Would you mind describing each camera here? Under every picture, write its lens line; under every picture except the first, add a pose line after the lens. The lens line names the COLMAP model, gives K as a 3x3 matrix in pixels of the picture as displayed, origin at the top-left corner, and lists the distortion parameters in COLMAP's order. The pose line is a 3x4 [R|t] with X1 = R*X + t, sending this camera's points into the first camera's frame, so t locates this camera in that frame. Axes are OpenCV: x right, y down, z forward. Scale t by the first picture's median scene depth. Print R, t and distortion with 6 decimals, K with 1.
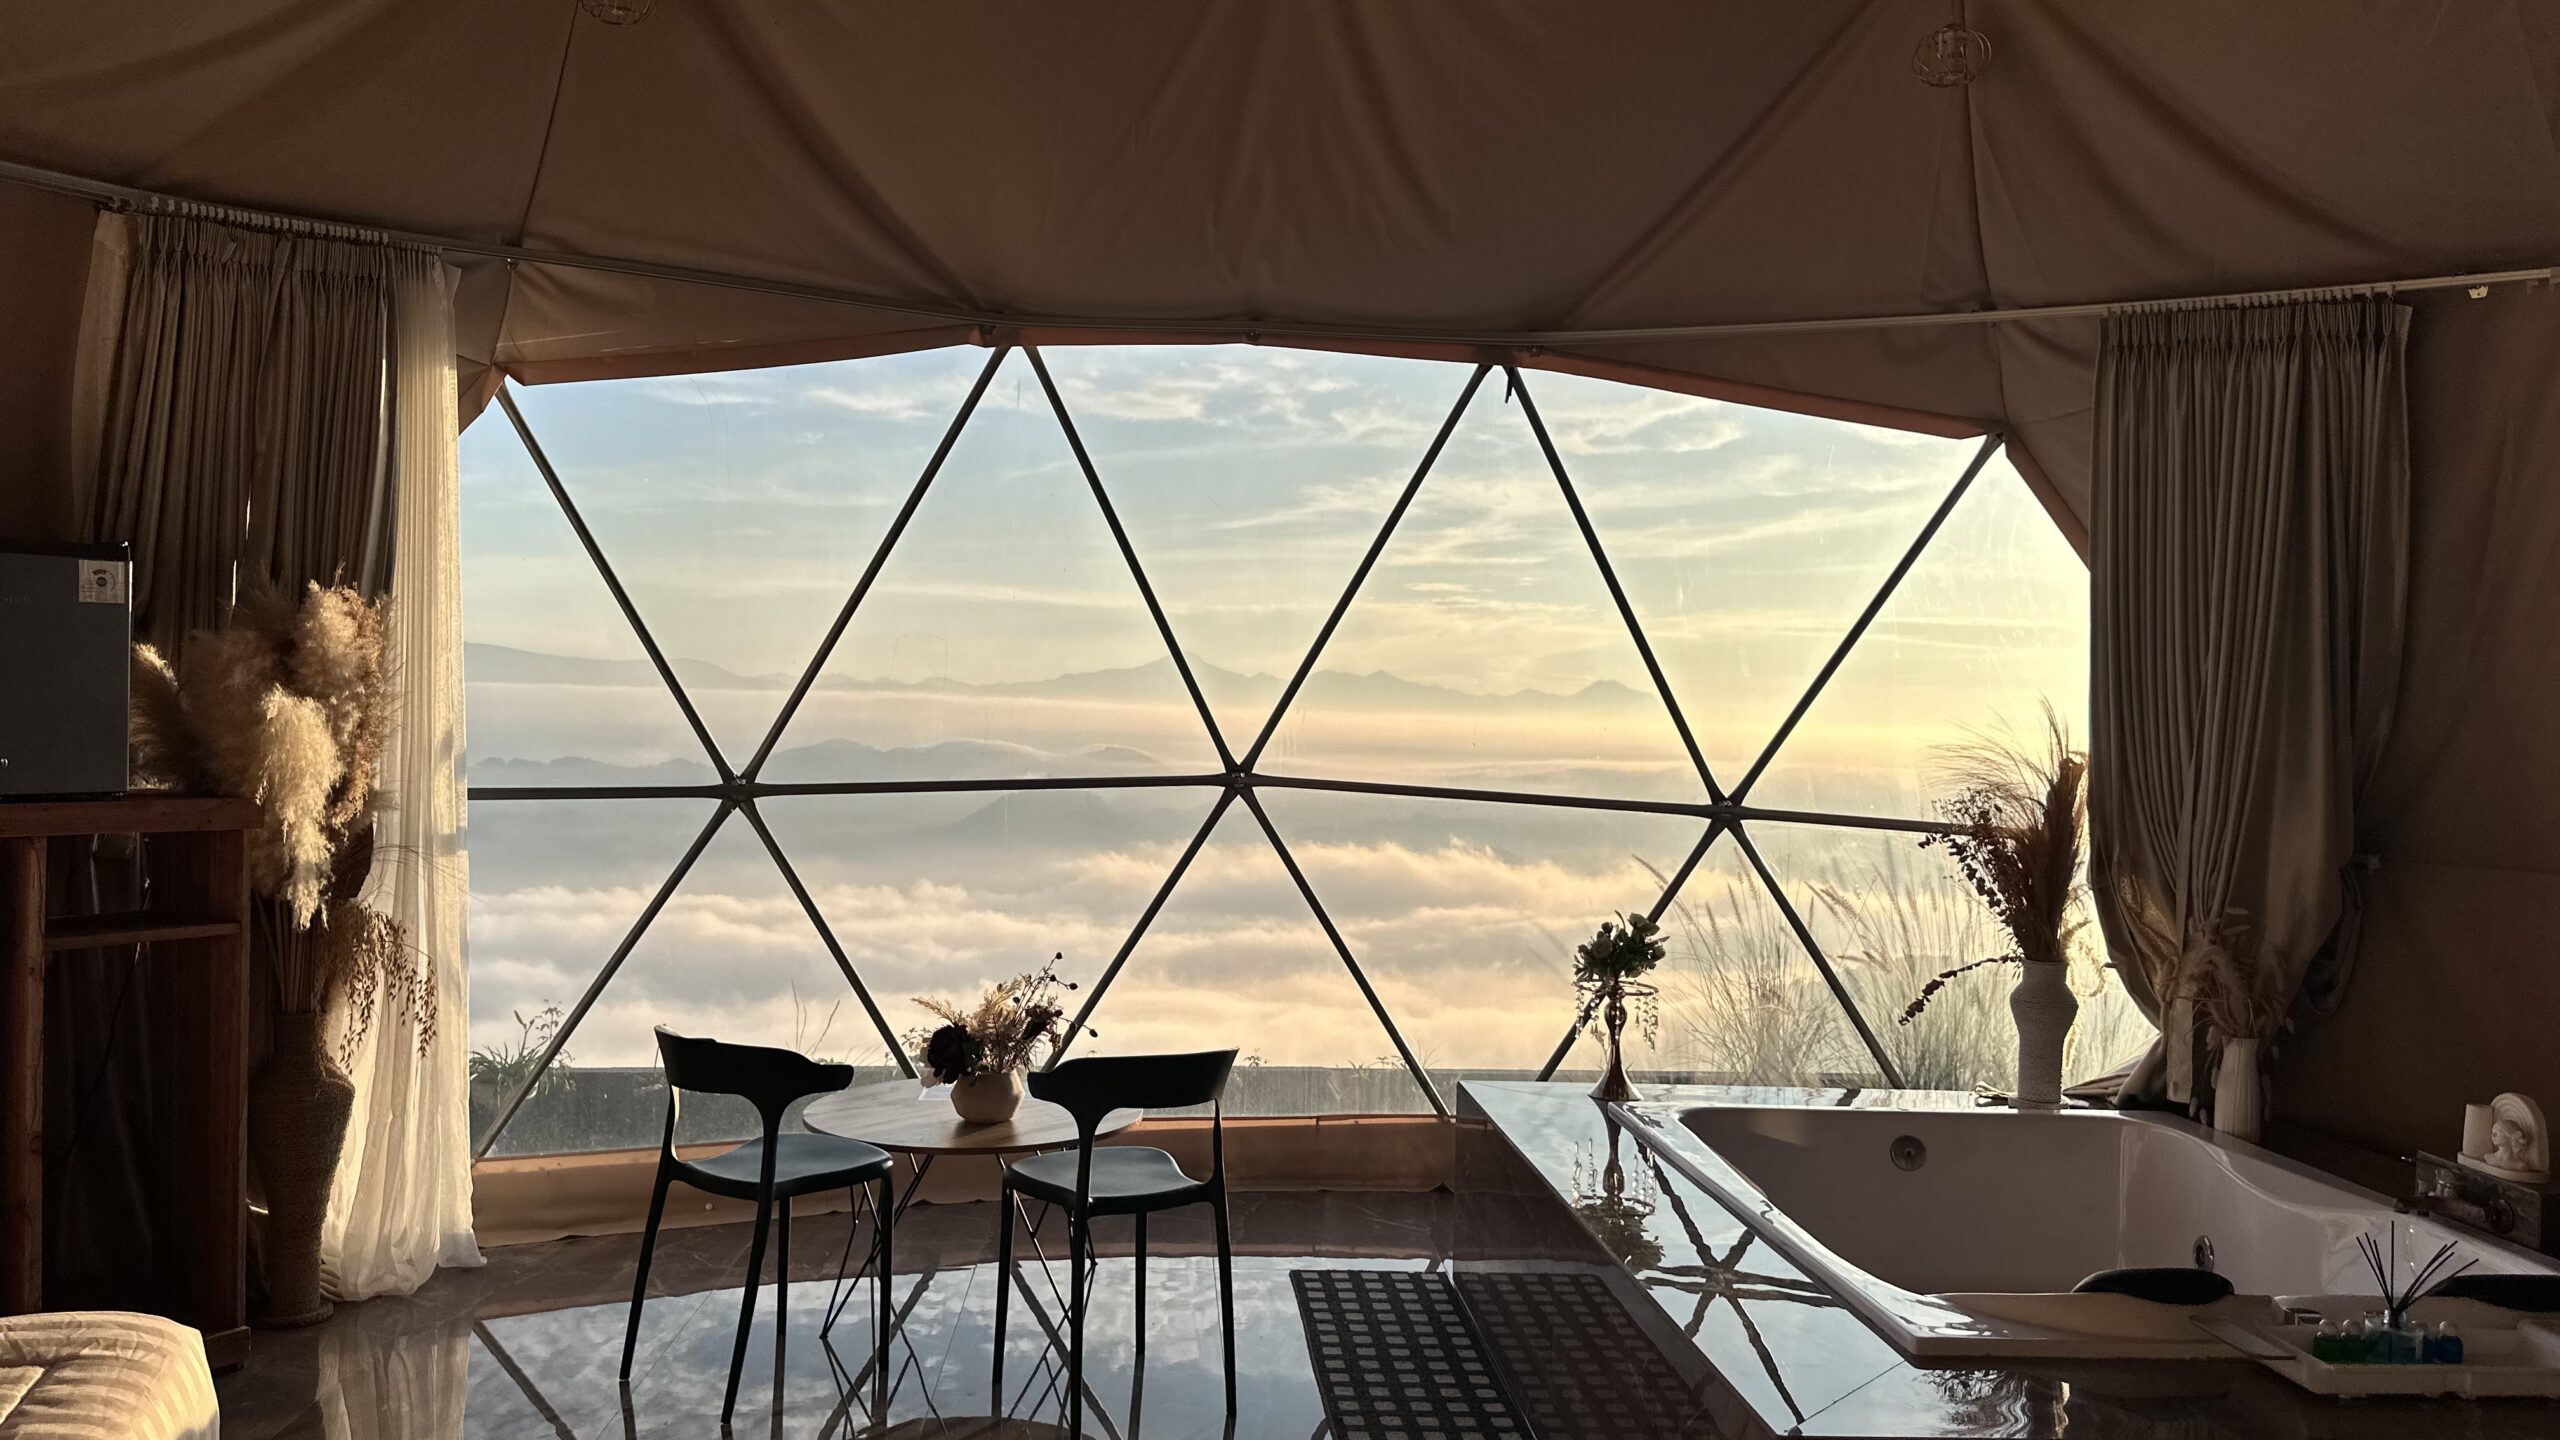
lens RADIAL K [[1793.7, 0, 1273.0], [0, 1793.7, 735.0], [0, 0, 1]] dist [0.173013, -0.319906]
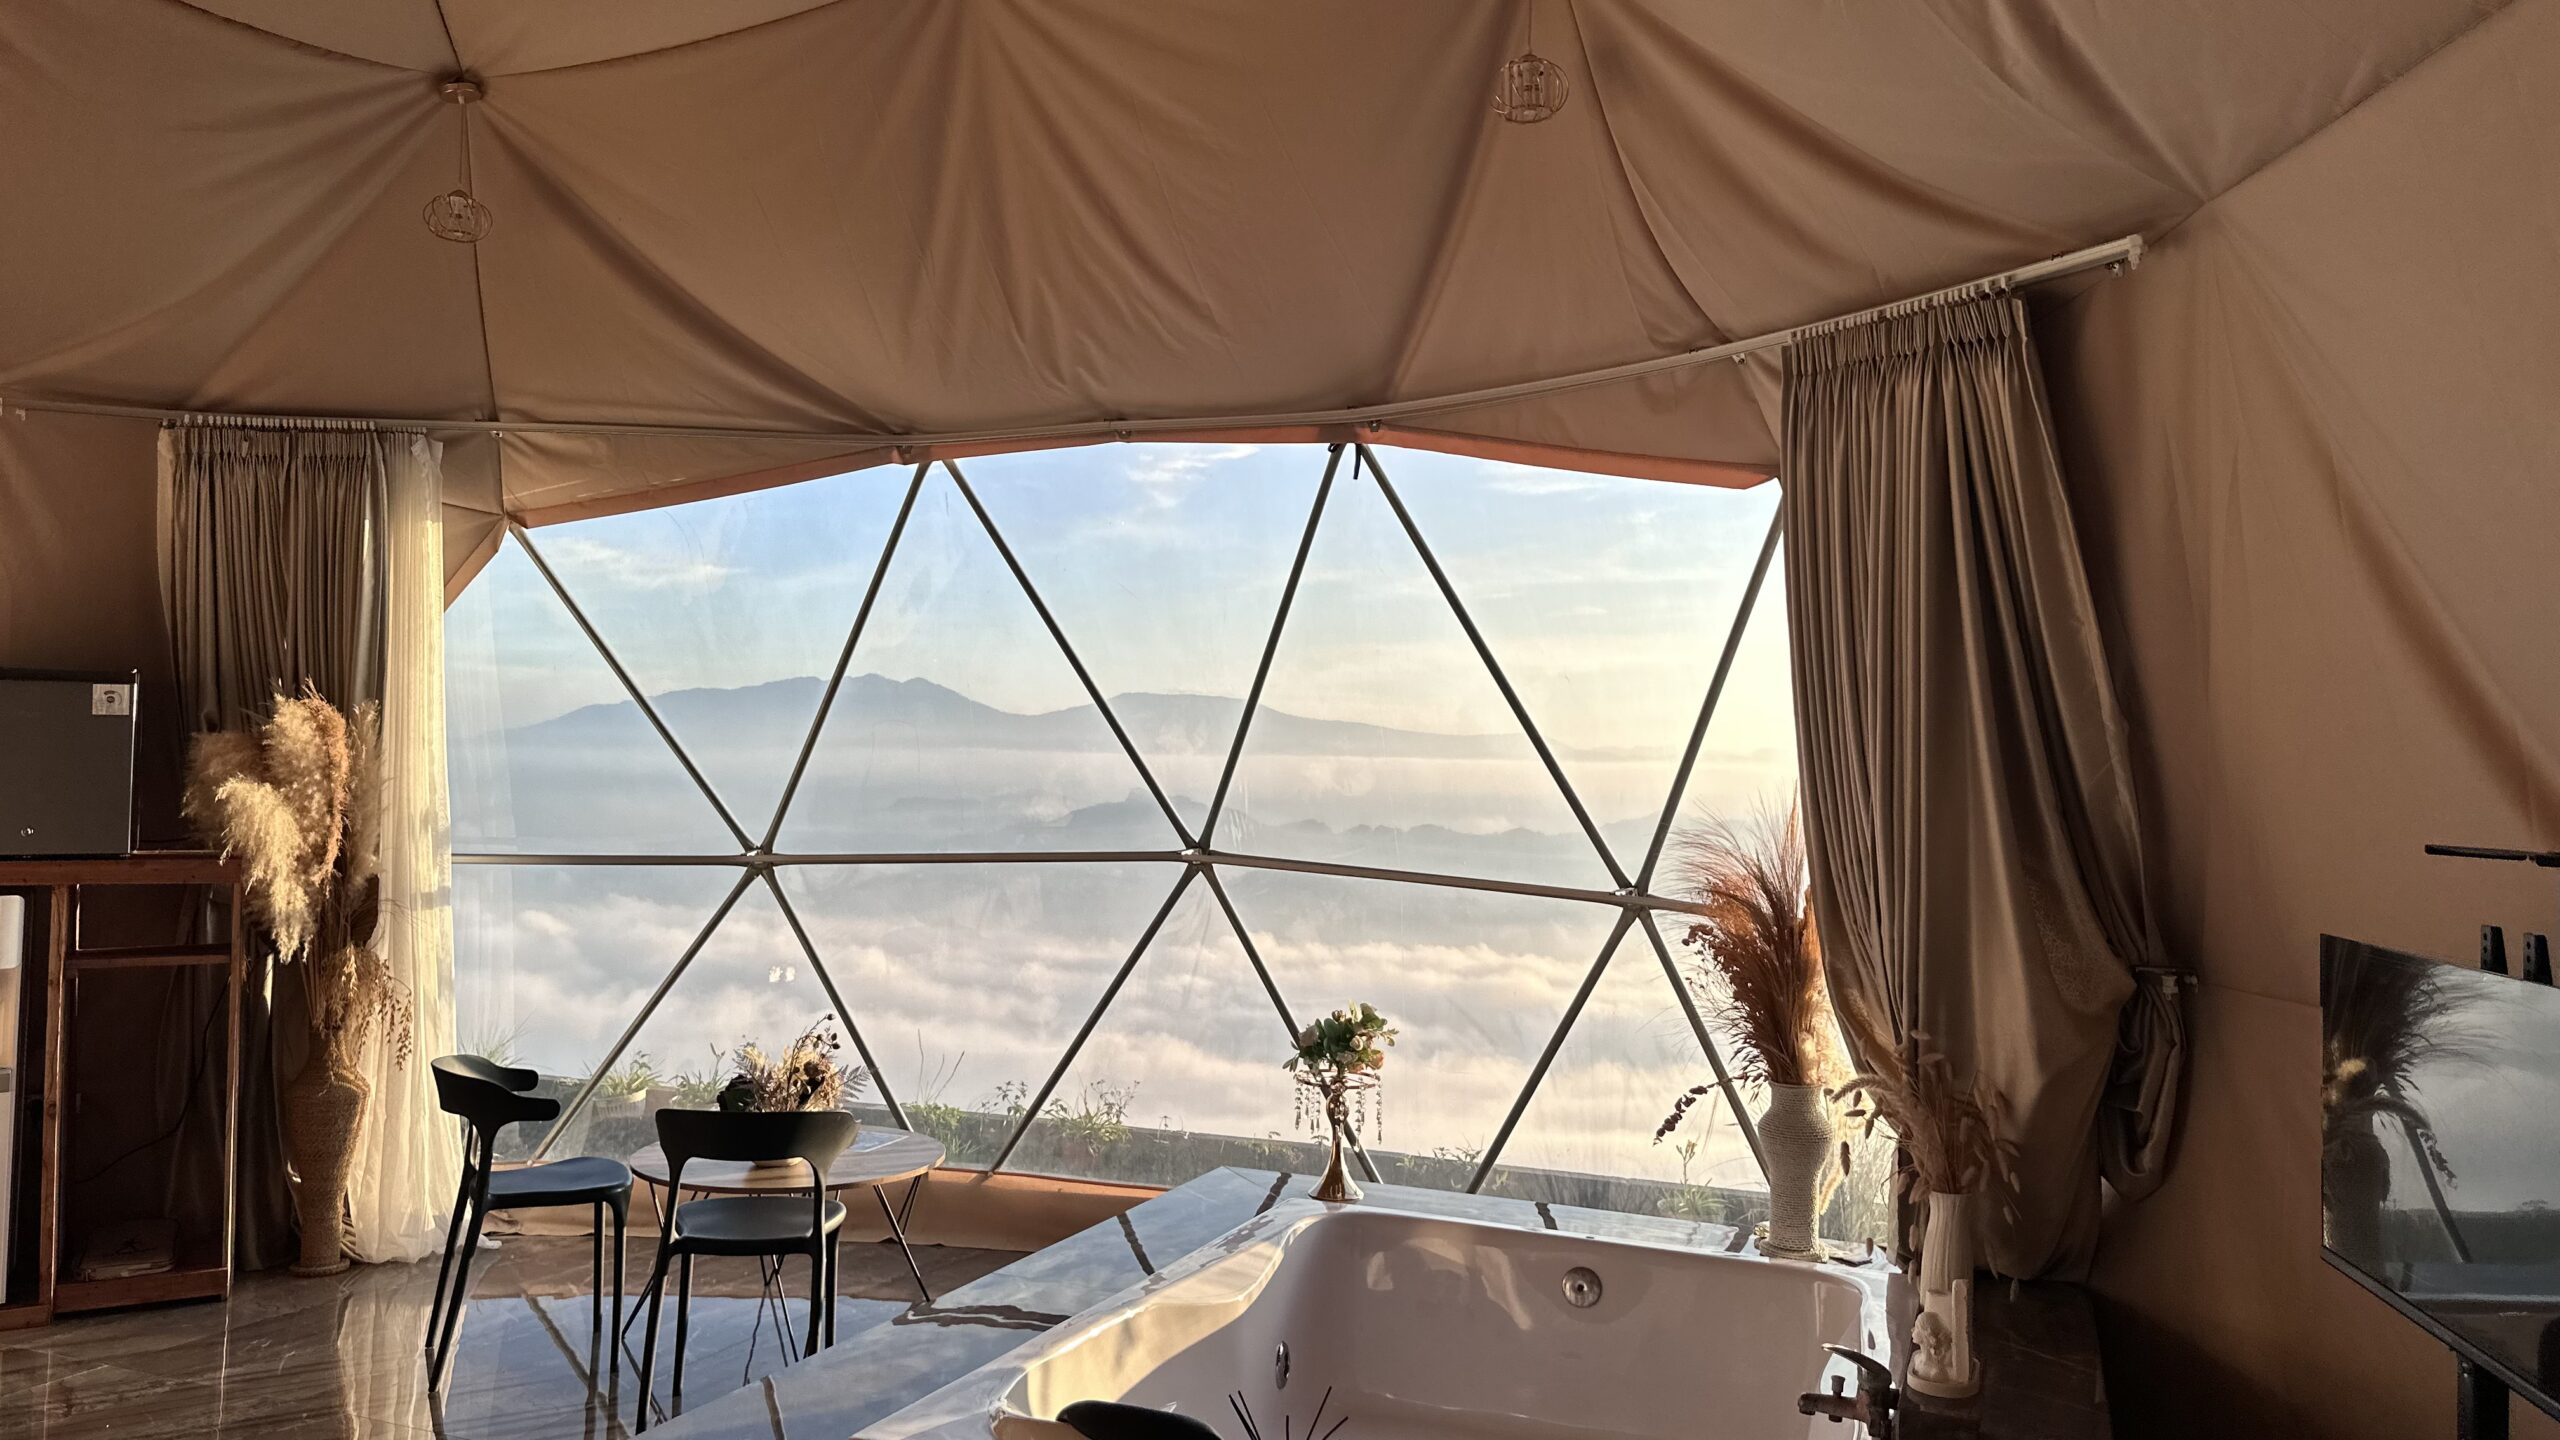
lens RADIAL K [[1793.8, 0, 1315.6], [0, 1793.8, 715.7], [0, 0, 1]] dist [0.180439, -0.348260]
pose [[0.902712, -0.017403, -0.429893, 0.601011], [-0.004322, 0.998764, -0.049507, -0.006150], [0.430223, 0.046548, 0.901522, 0.120435]]
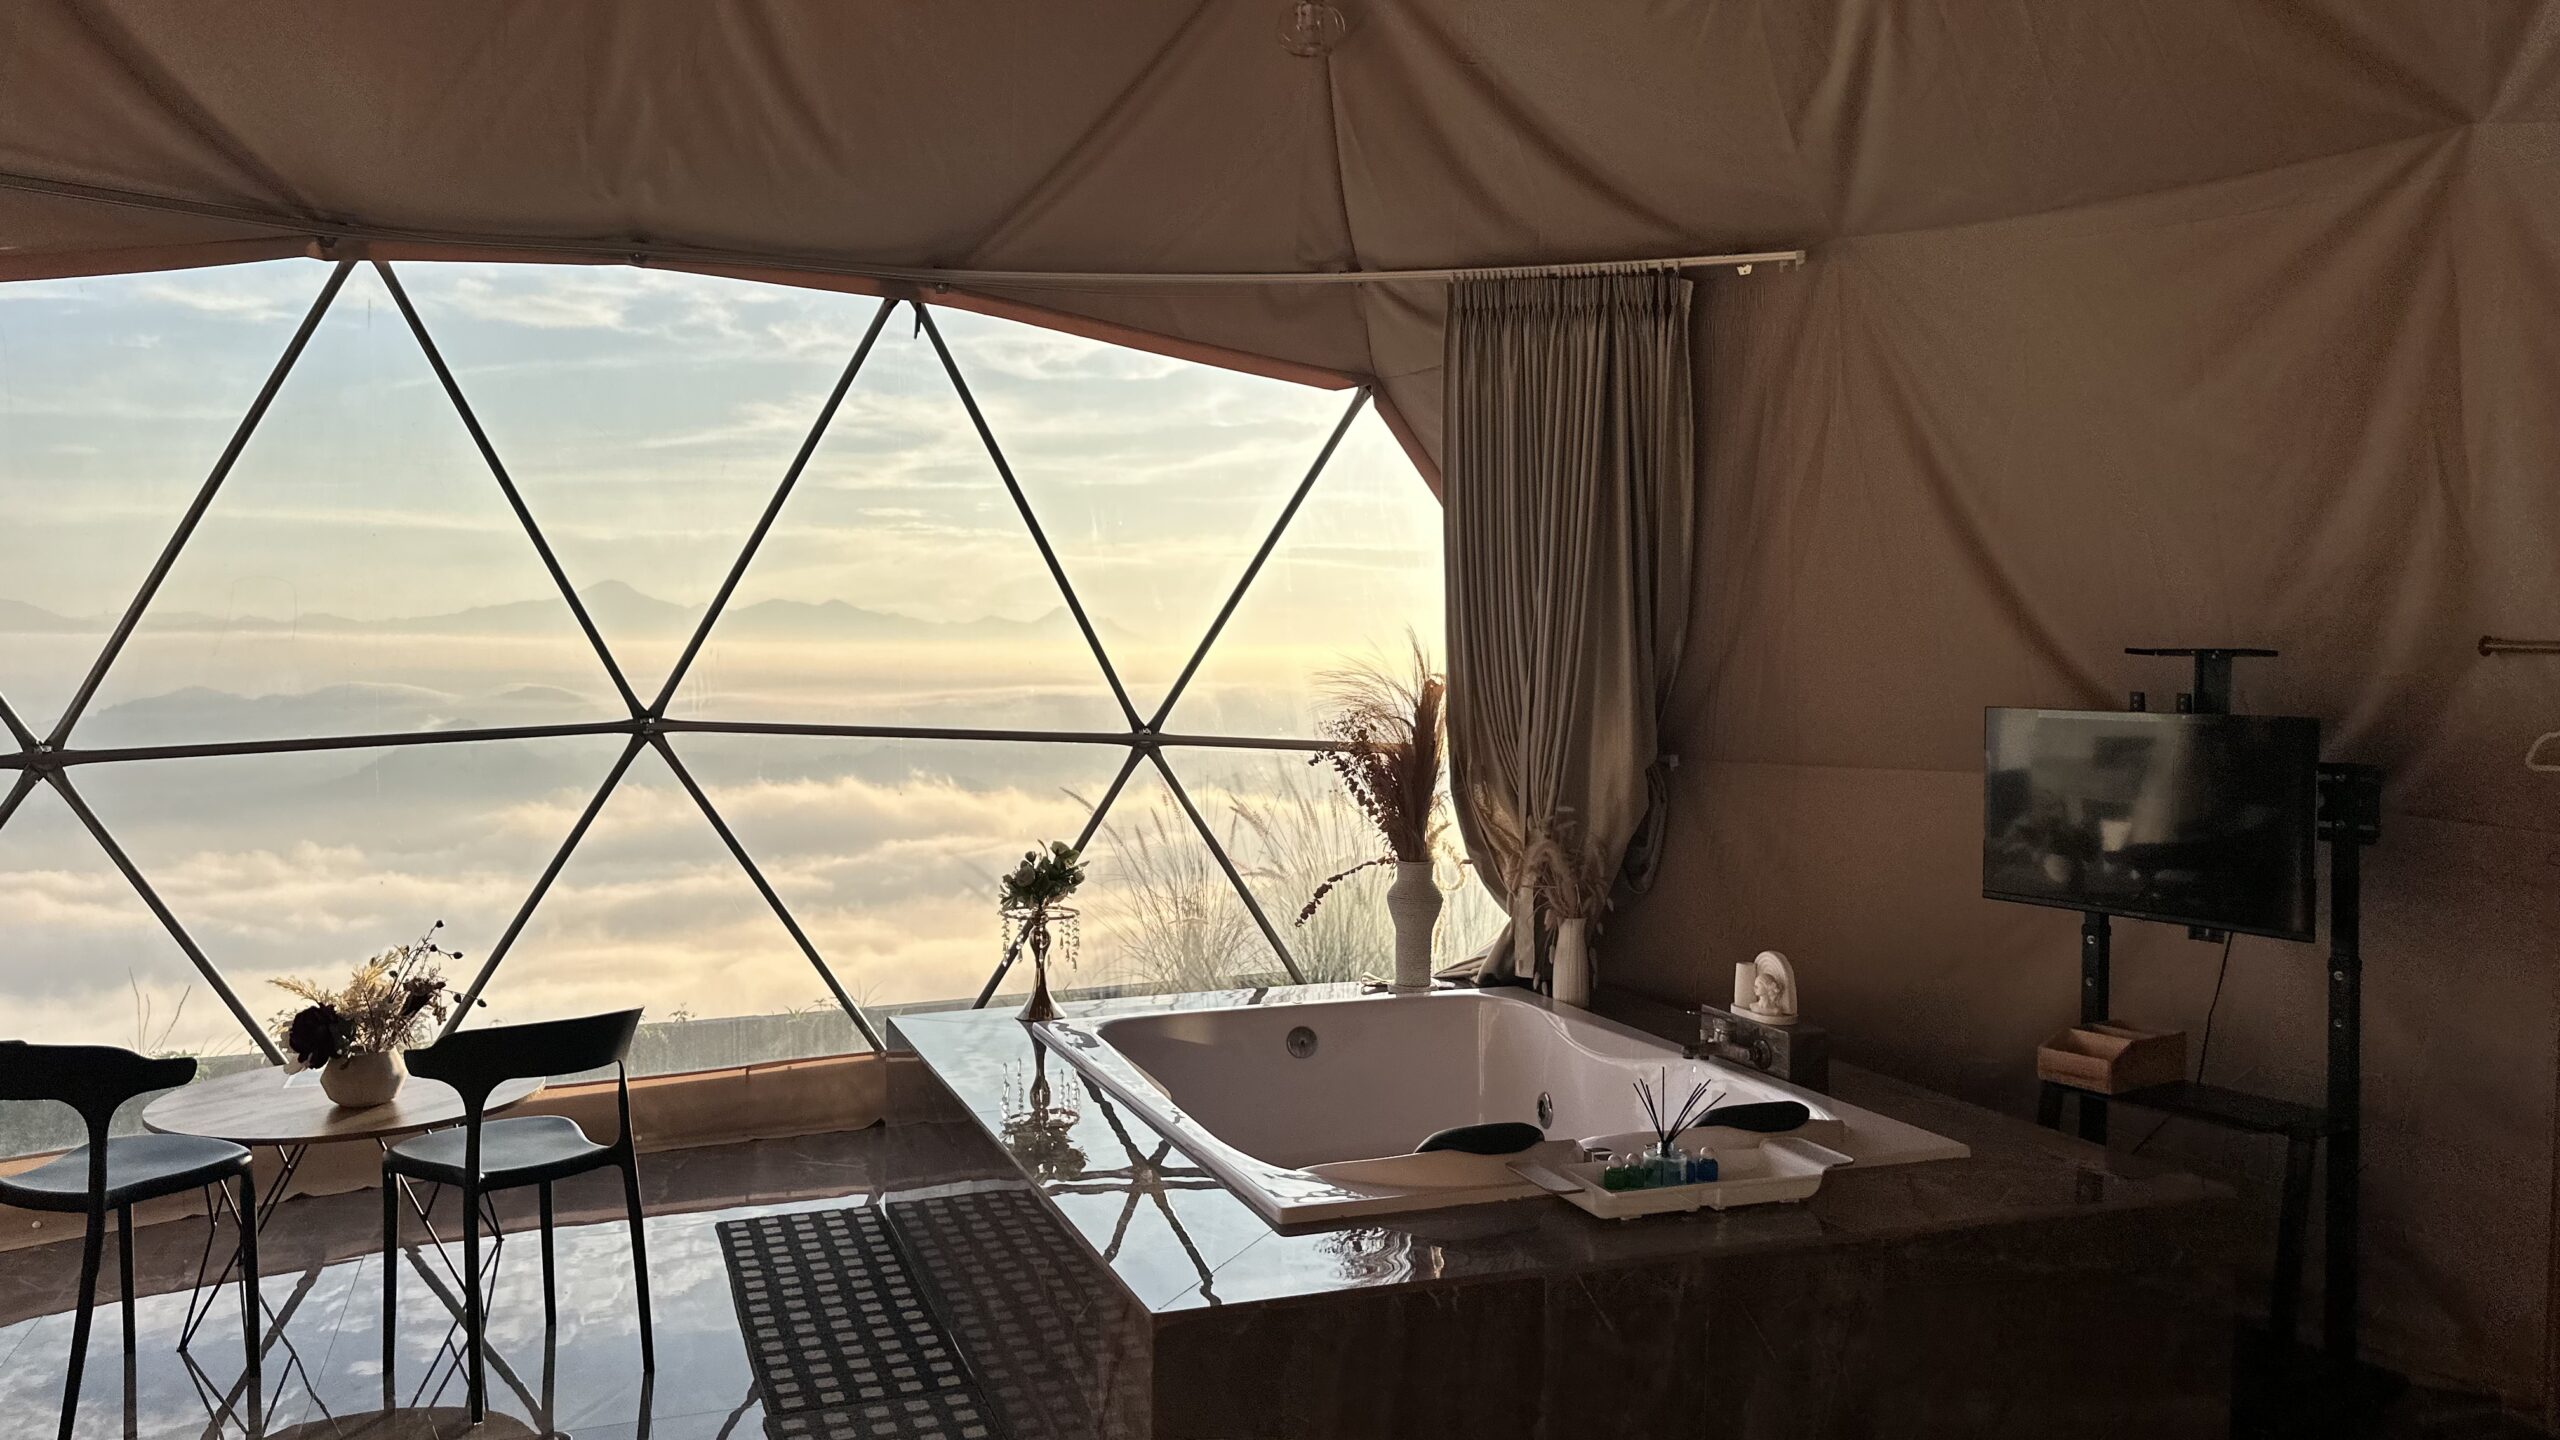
lens RADIAL K [[1793.7, 0, 1273.0], [0, 1793.7, 735.0], [0, 0, 1]] dist [0.173013, -0.319906]
pose [[0.956317, -0.038428, 0.289795, 0.021521], [0.026578, 0.998646, 0.044715, -0.005694], [-0.291121, -0.035060, 0.956044, -0.026756]]
